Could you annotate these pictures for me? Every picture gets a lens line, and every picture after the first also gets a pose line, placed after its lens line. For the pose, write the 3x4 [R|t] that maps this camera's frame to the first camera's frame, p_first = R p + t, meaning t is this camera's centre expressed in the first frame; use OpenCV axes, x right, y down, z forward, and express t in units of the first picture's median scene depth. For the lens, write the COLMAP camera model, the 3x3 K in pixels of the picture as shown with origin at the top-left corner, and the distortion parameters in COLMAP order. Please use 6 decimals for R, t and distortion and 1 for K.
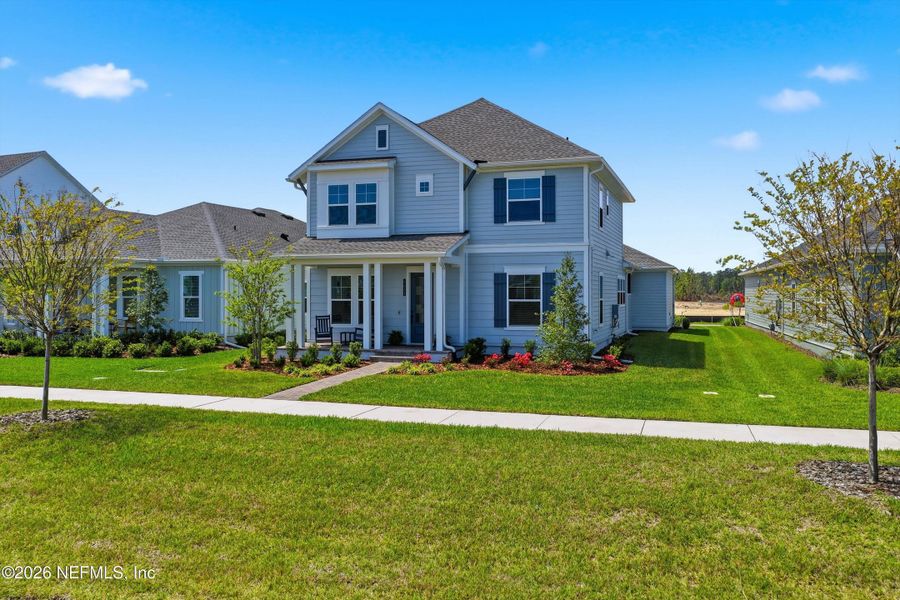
lens RADIAL K [[764.2, 0, 460.6], [0, 764.2, 298.1], [0, 0, 1]] dist [0.004075, 0.004415]
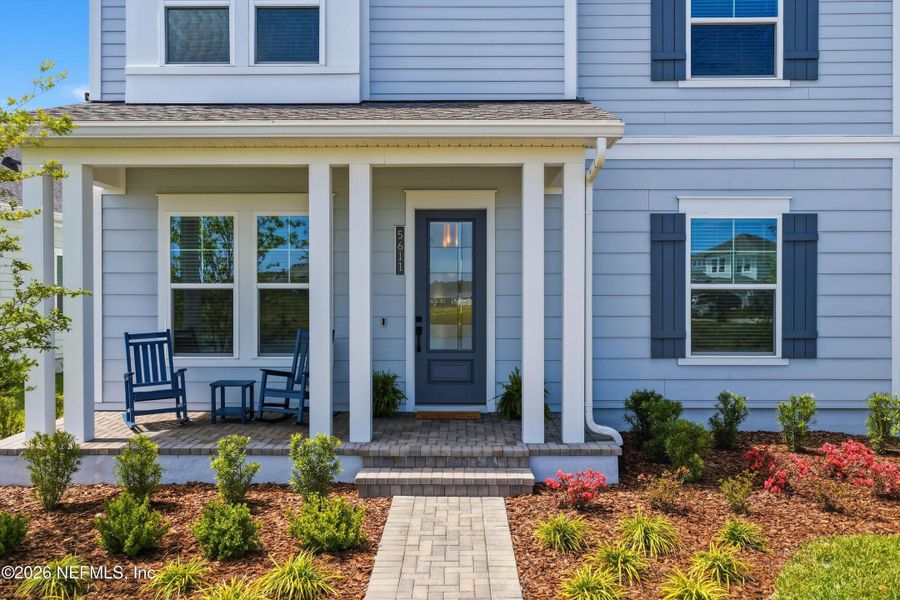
lens RADIAL K [[764.2, 0, 460.6], [0, 764.2, 298.1], [0, 0, 1]] dist [0.004075, 0.004415]
pose [[0.952931, -0.002157, 0.303179, -0.158798], [0.002130, 0.999998, 0.000422, 0.008352], [-0.303179, 0.000243, 0.952934, 0.673490]]
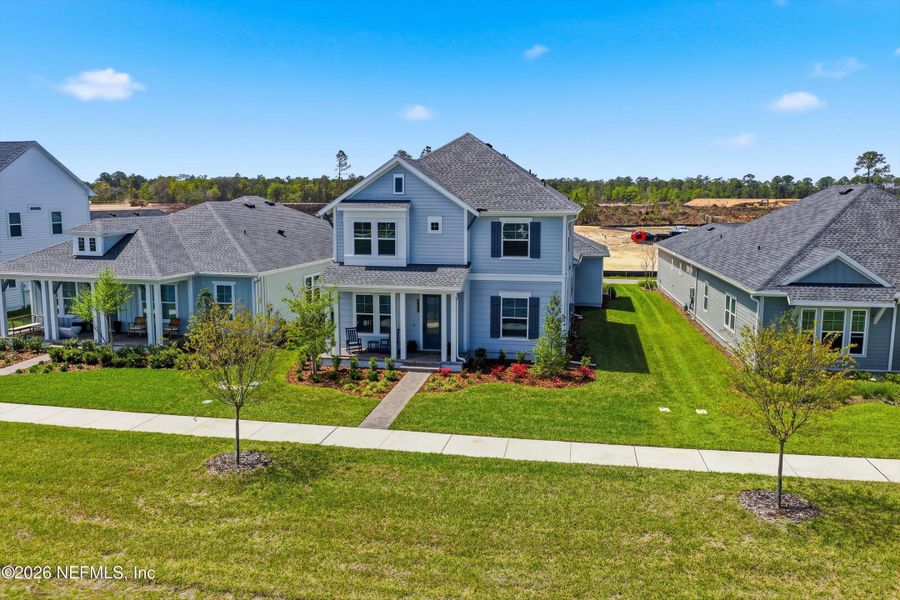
lens RADIAL K [[764.2, 0, 460.6], [0, 764.2, 298.1], [0, 0, 1]] dist [0.004075, 0.004415]
pose [[0.990765, -0.013229, 0.134943, -0.178985], [-0.004071, 0.991878, 0.127128, -0.191857], [-0.135529, -0.126504, 0.982664, -0.249502]]
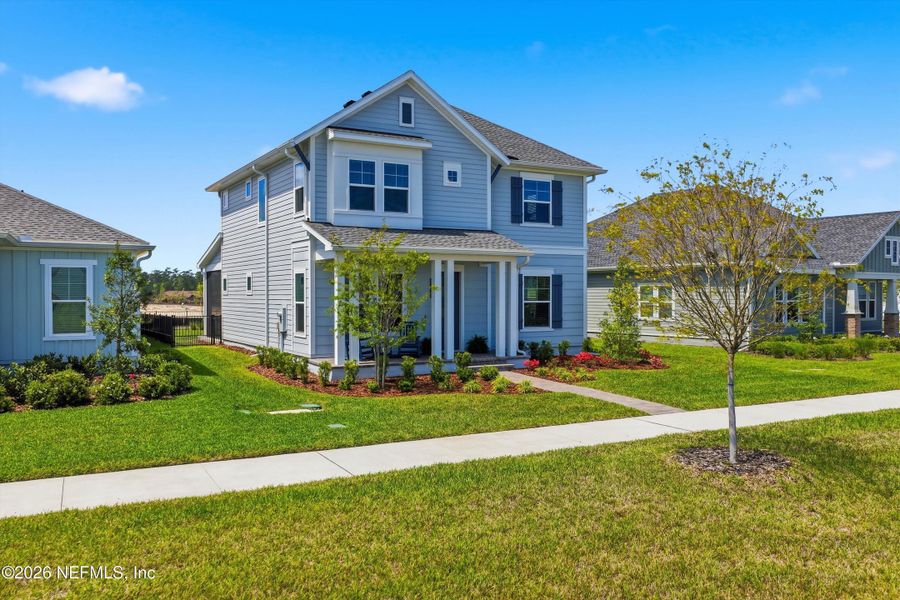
lens RADIAL K [[764.2, 0, 460.6], [0, 764.2, 298.1], [0, 0, 1]] dist [0.004075, 0.004415]
pose [[0.664528, -0.002439, 0.747260, -0.727009], [0.006420, 0.999976, -0.002445, -0.000020], [-0.747236, 0.006422, 0.664528, 0.403969]]
